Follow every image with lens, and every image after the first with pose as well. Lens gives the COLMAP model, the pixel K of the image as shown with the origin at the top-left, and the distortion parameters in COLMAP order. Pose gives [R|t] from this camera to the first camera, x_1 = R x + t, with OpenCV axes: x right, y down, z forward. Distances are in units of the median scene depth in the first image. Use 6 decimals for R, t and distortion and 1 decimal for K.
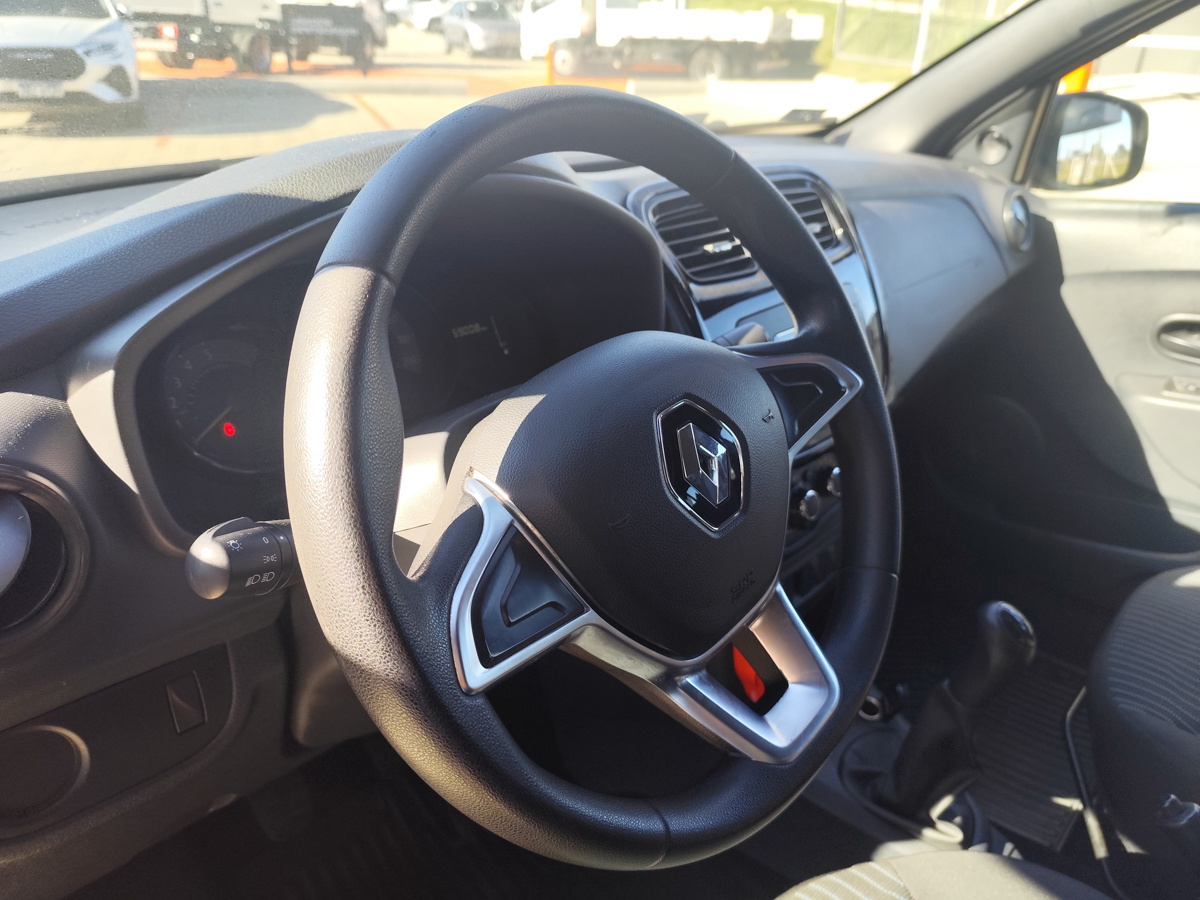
lens RADIAL K [[762.7, 0, 600.0], [0, 762.7, 450.0], [0, 0, 1]] dist [0.043274, -0.071311]
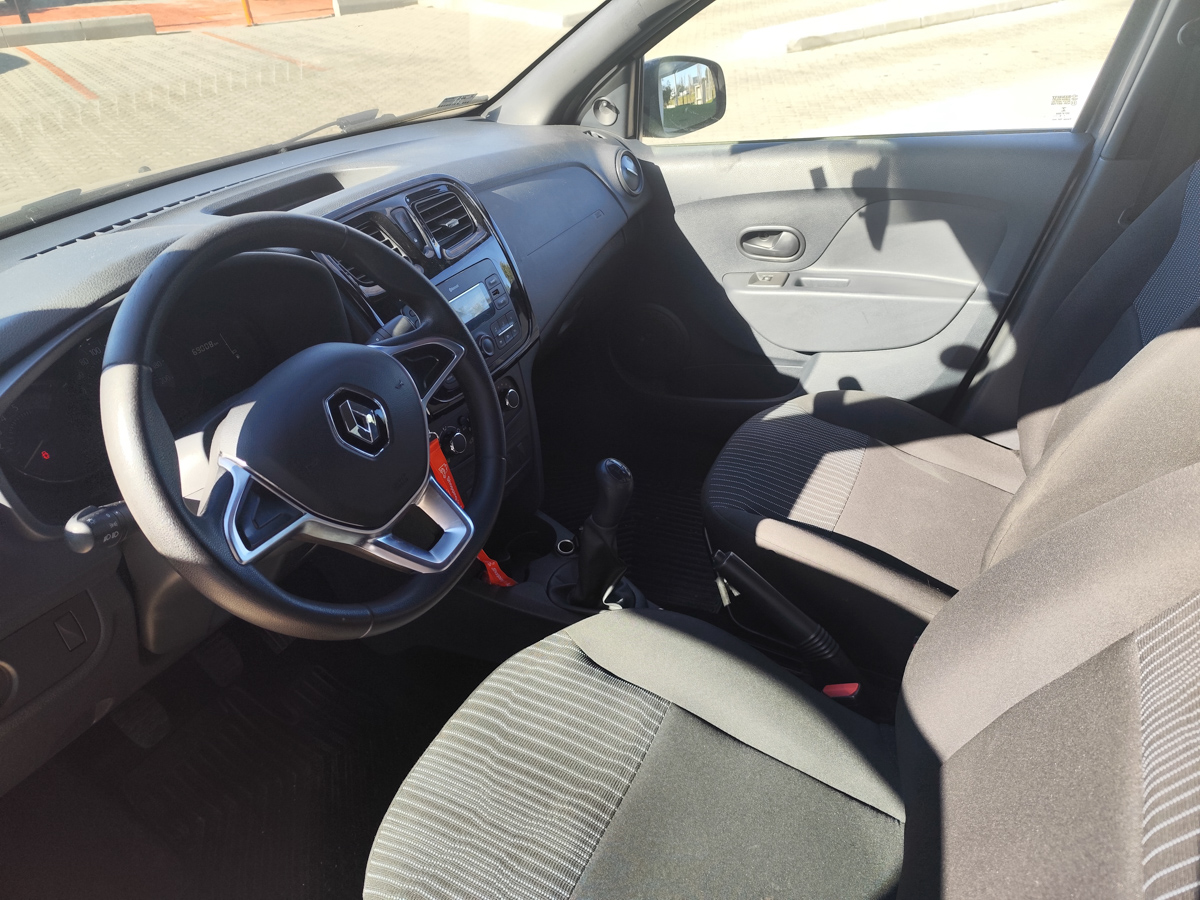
lens RADIAL K [[802.6, 0, 600.0], [0, 802.6, 450.0], [0, 0, 1]] dist [0.054754, -0.077647]
pose [[0.955070, -0.205944, 0.213137, 0.205753], [0.180499, 0.974562, 0.132852, -0.053351], [-0.235075, -0.088412, 0.967948, -0.771343]]
